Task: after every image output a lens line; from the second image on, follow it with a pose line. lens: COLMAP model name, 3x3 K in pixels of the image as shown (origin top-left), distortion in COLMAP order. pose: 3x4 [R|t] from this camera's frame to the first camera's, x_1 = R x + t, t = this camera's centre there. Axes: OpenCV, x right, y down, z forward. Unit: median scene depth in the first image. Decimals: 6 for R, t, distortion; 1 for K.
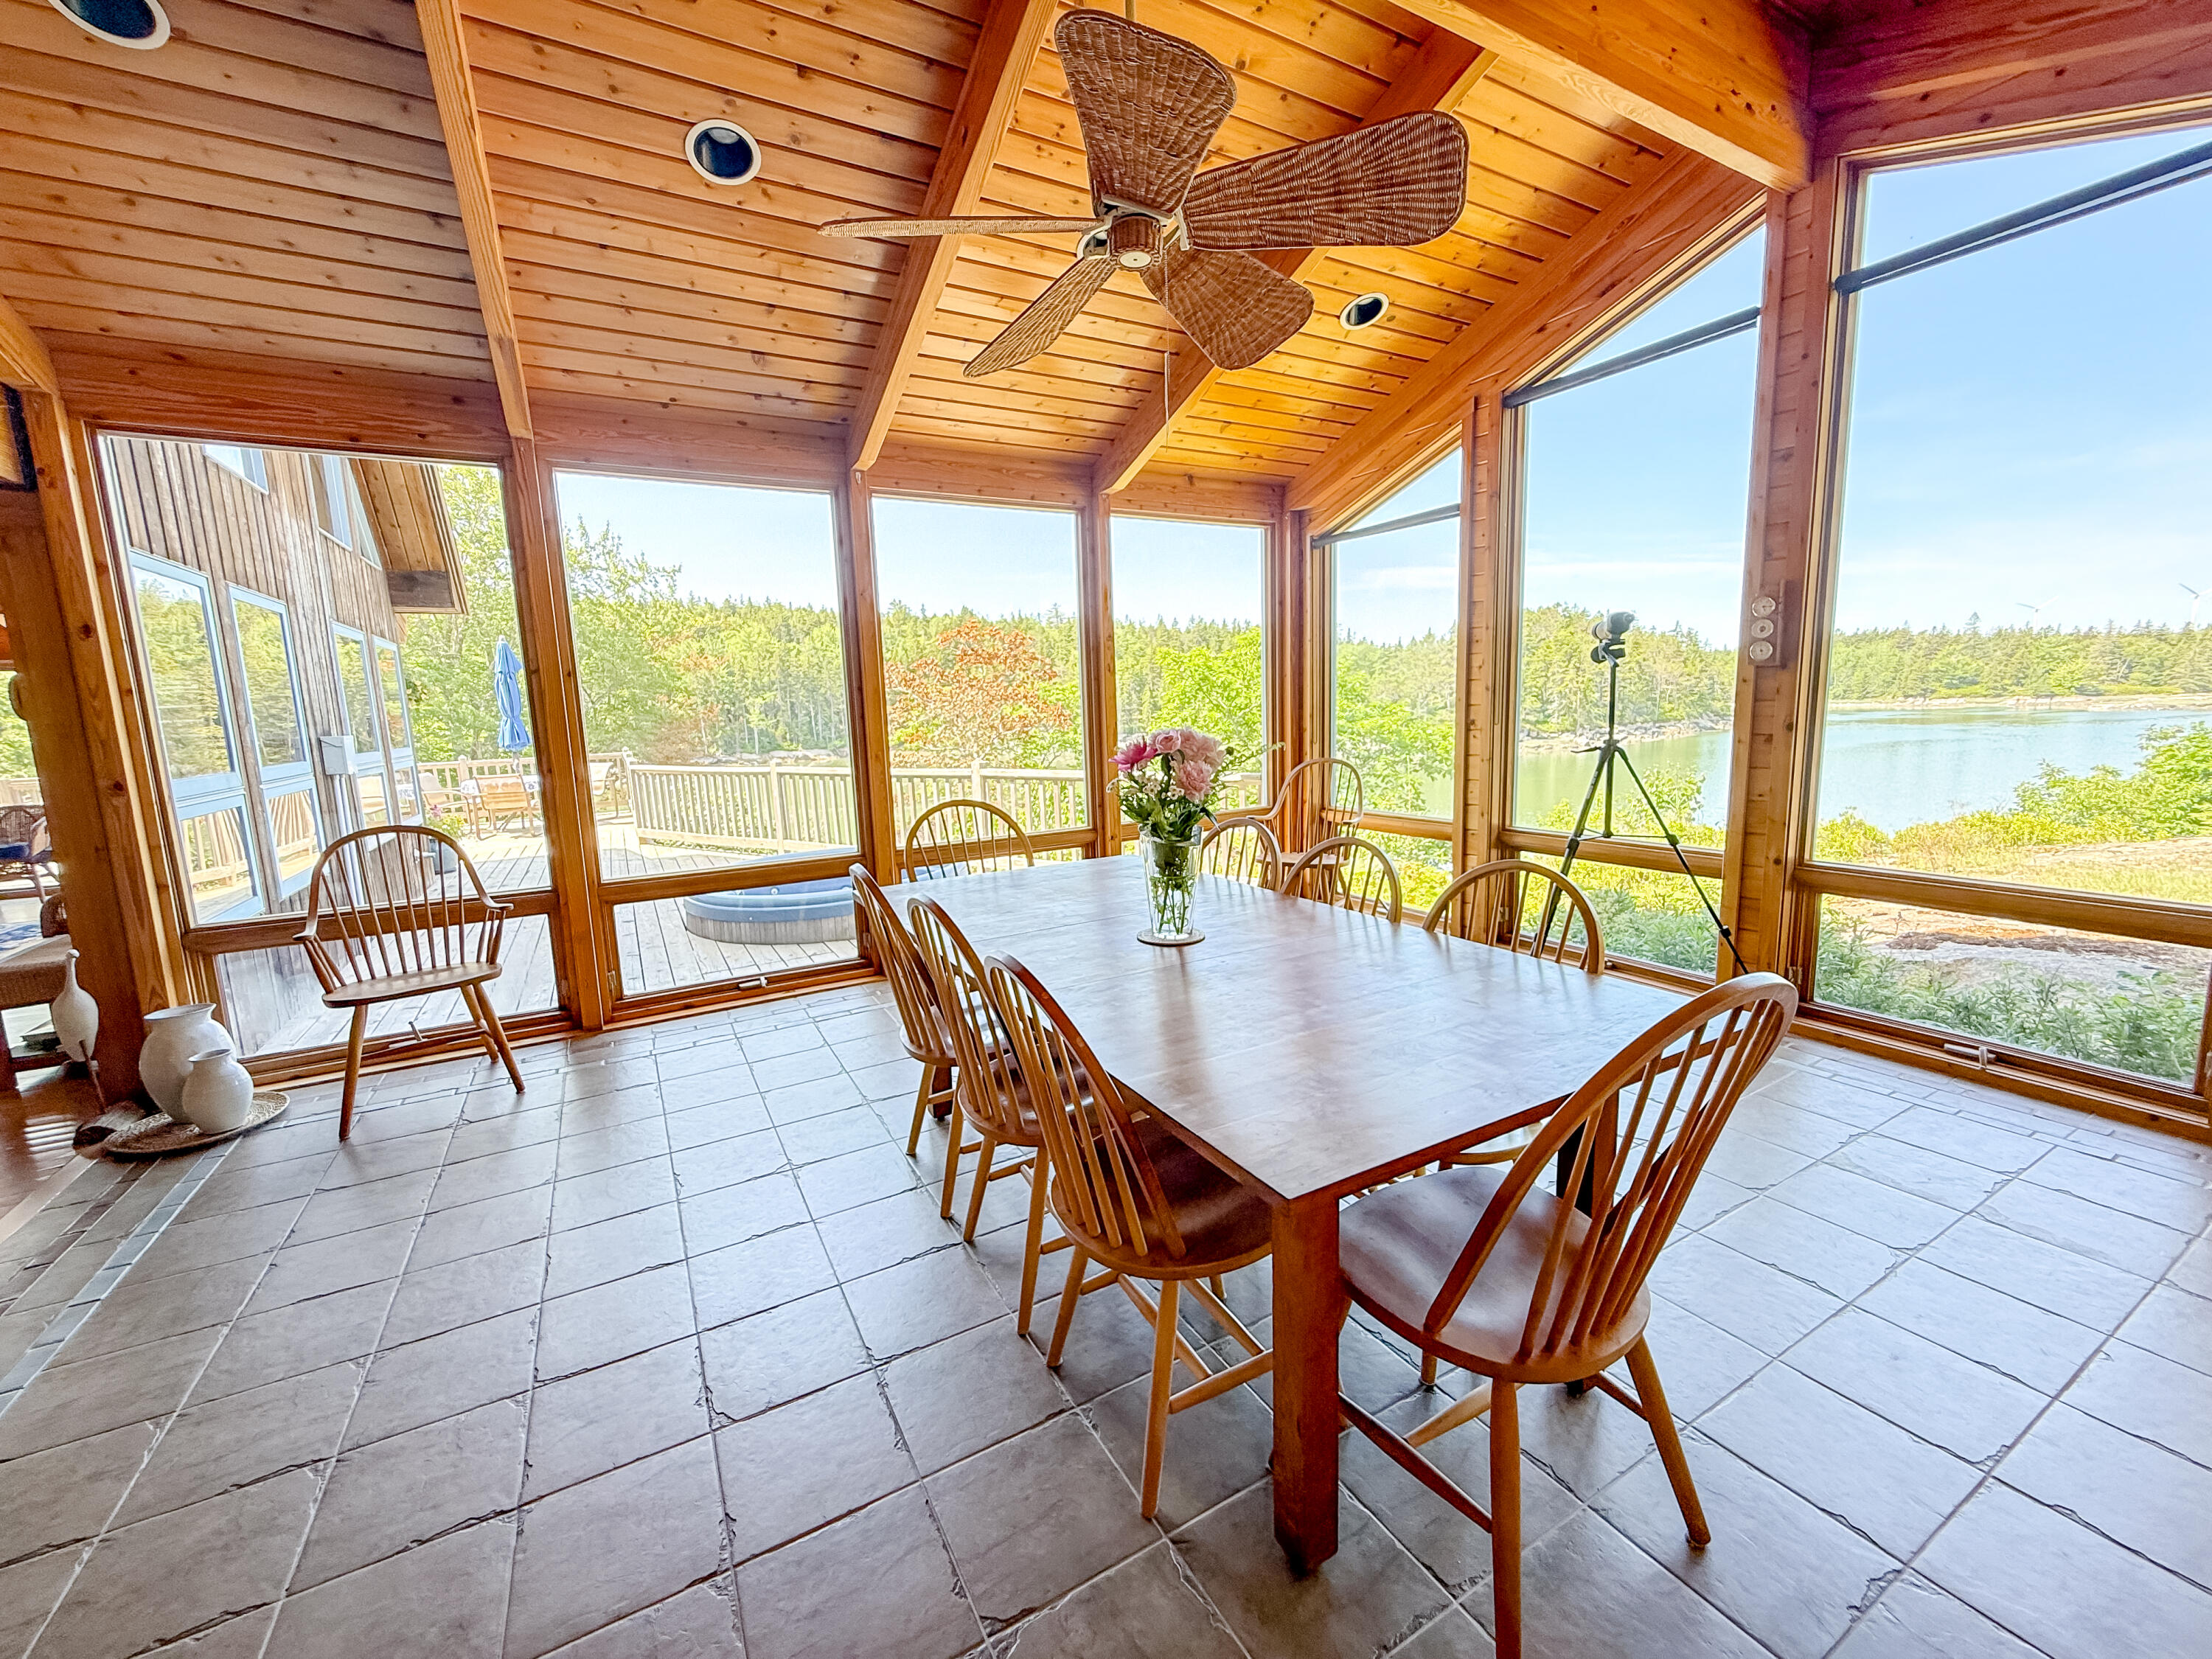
lens RADIAL K [[889.3, 0, 1110.3], [0, 889.3, 827.0], [0, 0, 1]] dist [-0.000227, 0.000196]
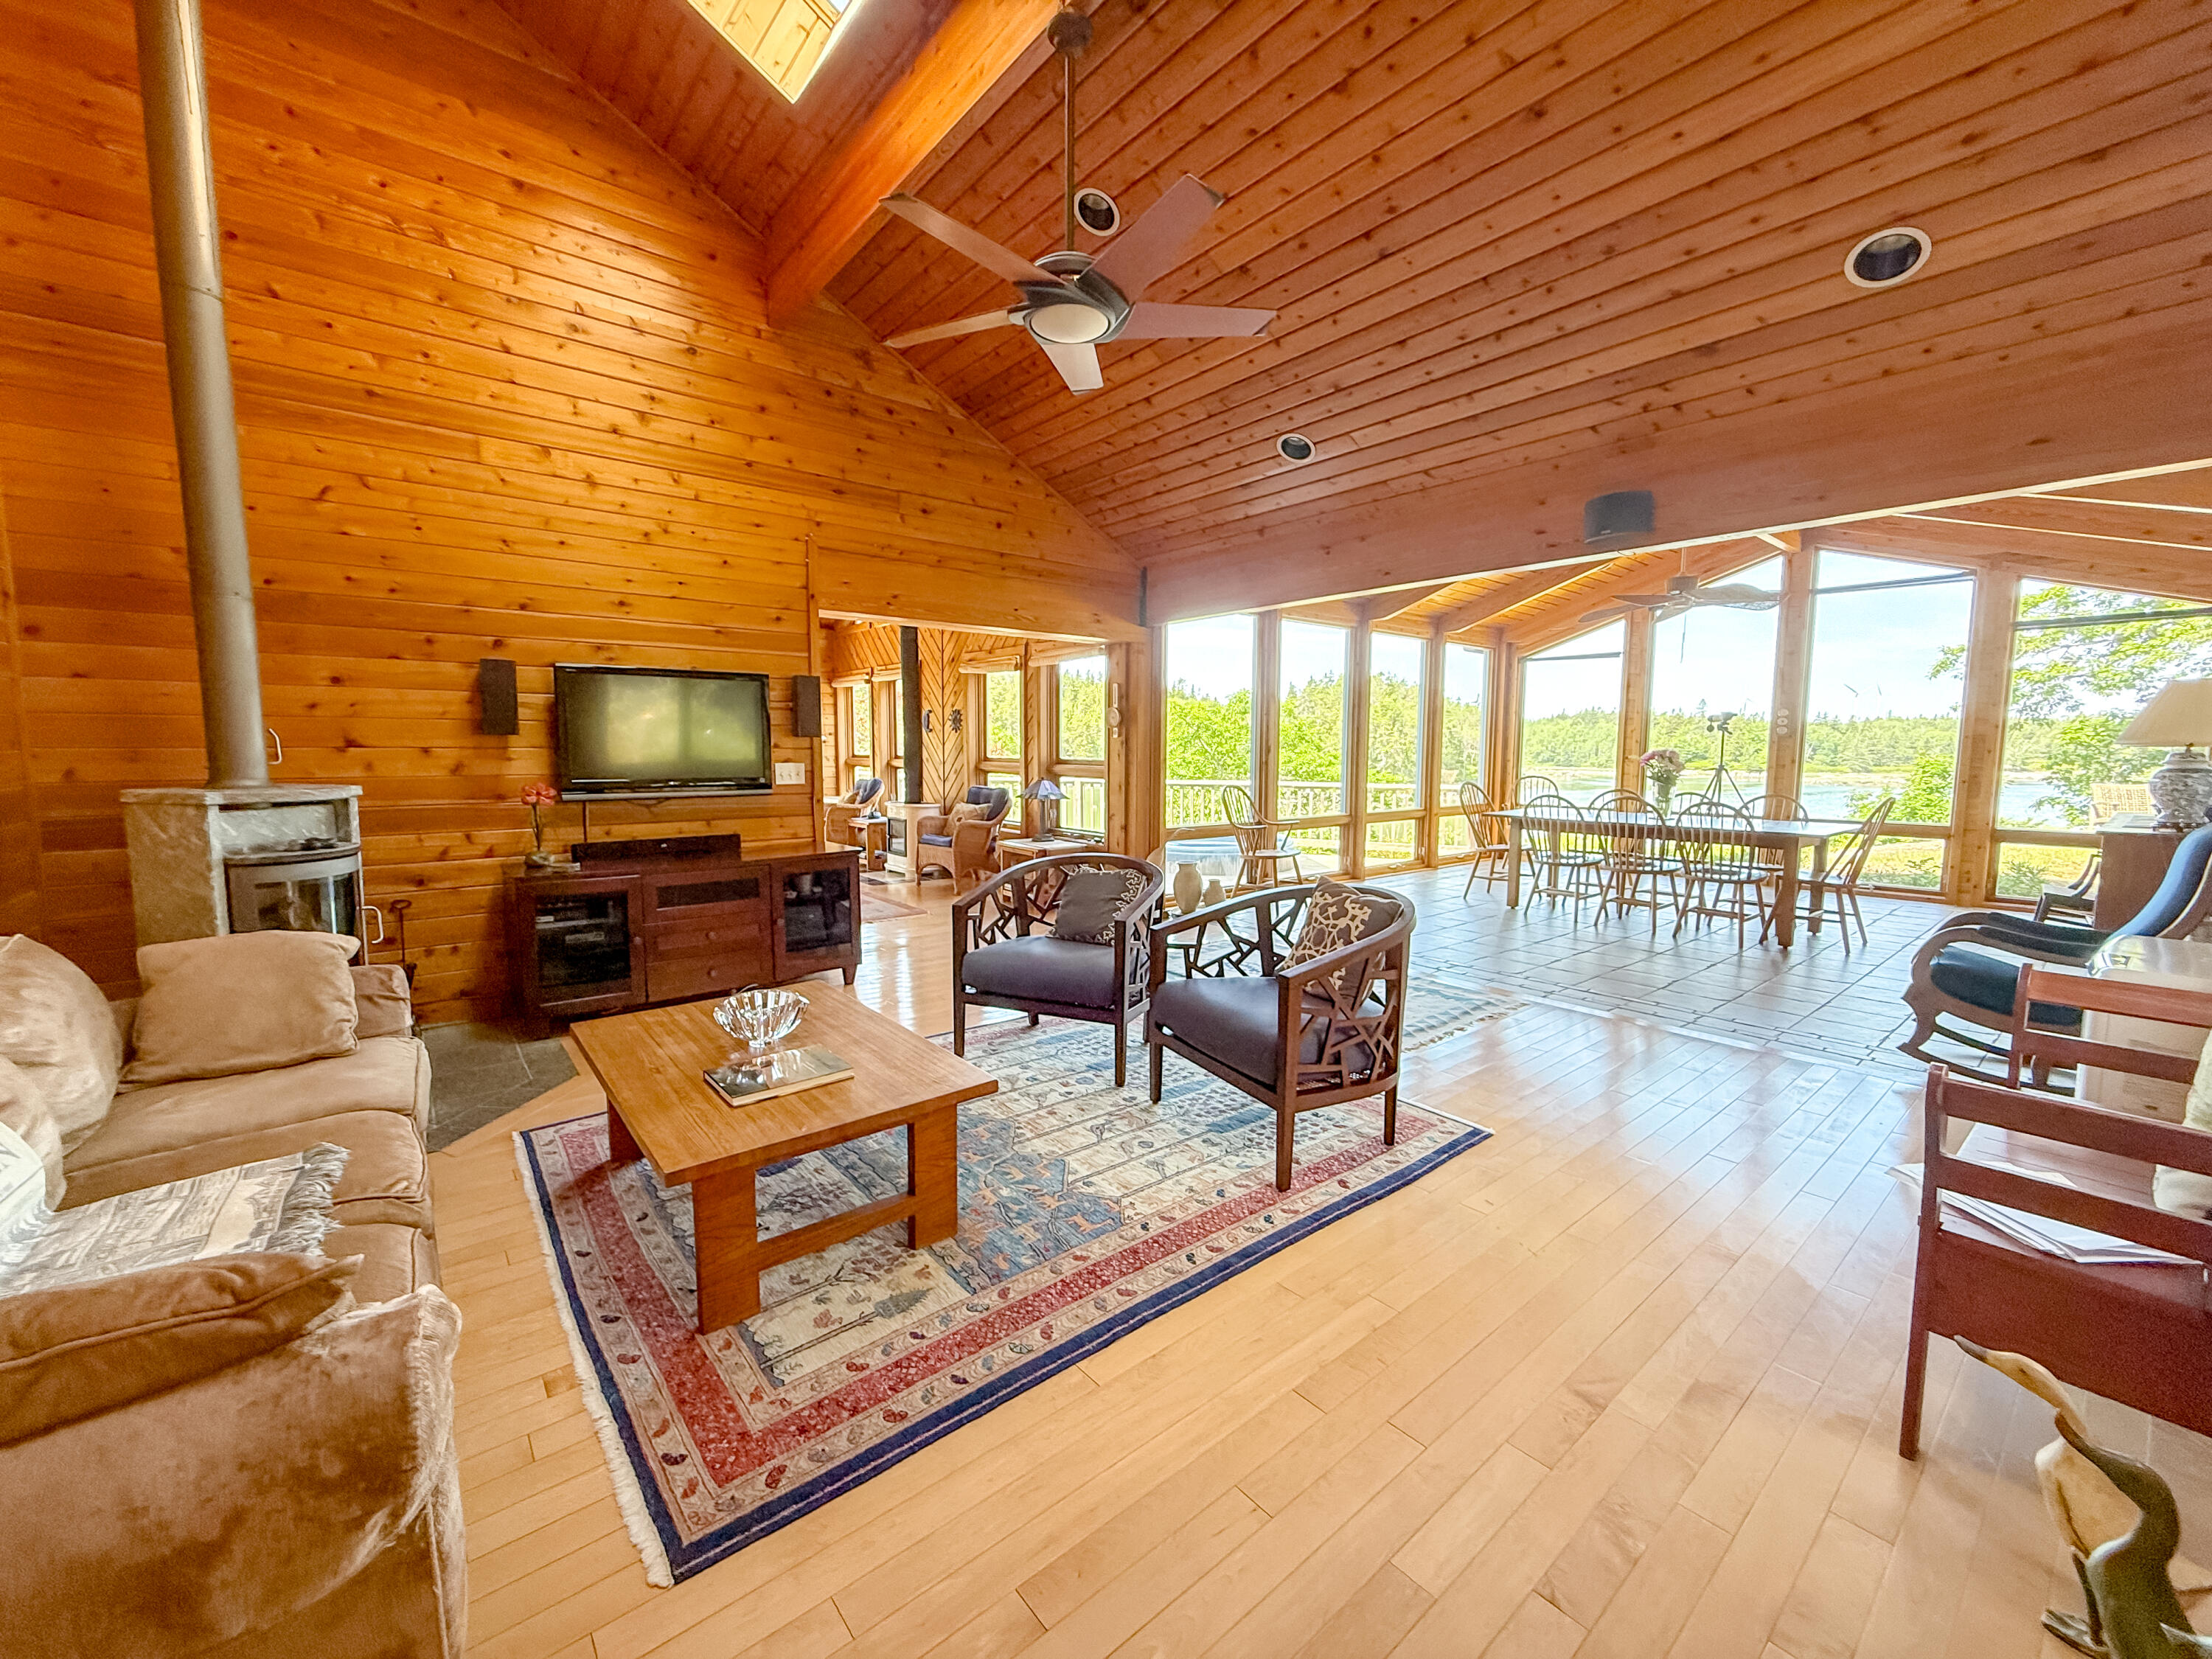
lens RADIAL K [[889.3, 0, 1107.3], [0, 889.3, 830.9], [0, 0, 1]] dist [-0.000227, 0.000196]
pose [[0.983442, 0.021635, 0.179927, -0.605798], [-0.013010, 0.998715, -0.048981, 0.094301], [-0.180756, 0.045829, 0.982460, -0.426184]]
